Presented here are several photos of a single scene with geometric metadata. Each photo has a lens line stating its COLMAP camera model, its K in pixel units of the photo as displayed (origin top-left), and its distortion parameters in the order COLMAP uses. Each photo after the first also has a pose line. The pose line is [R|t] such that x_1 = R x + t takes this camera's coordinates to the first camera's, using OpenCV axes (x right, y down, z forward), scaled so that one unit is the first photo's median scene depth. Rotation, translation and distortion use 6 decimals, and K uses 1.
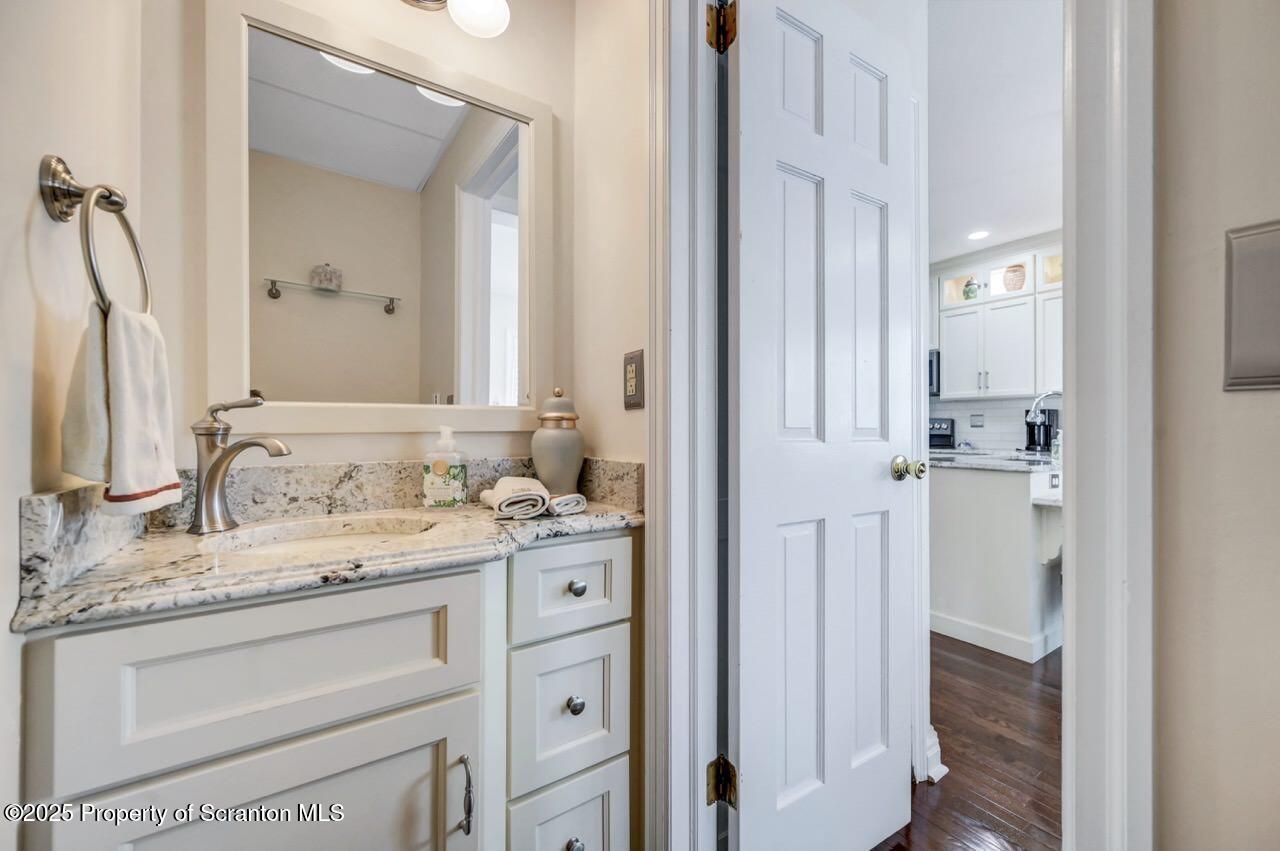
lens RADIAL K [[509.6, 0, 641.3], [0, 509.6, 431.9], [0, 0, 1]] dist [-0.001954, 0.000751]
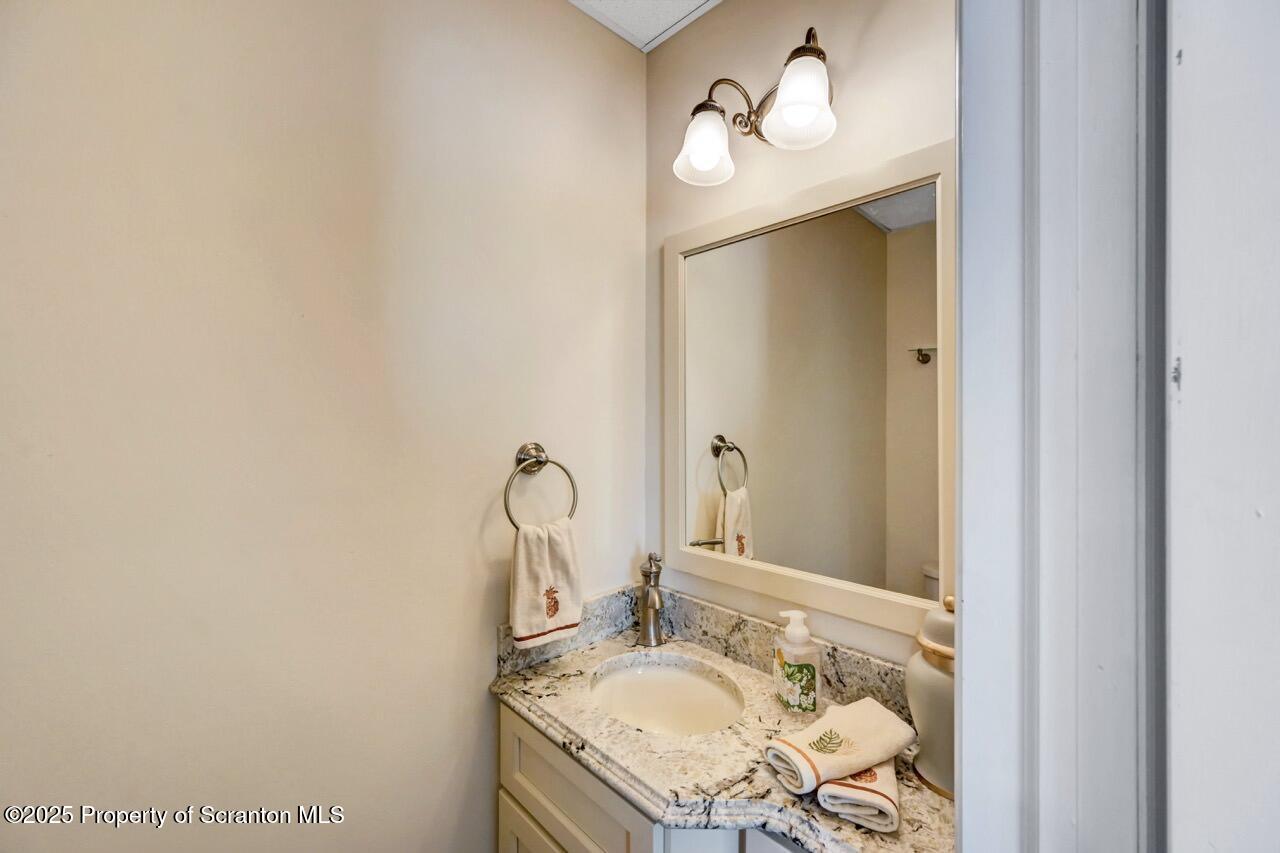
lens RADIAL K [[503.2, 0, 636.6], [0, 503.2, 420.5], [0, 0, 1]] dist [0.000967, -0.000021]
pose [[0.169393, 0.000153, -0.985549, 0.470030], [-0.005675, 0.999984, -0.000820, -0.370719], [0.985532, 0.005732, 0.169391, 0.633783]]
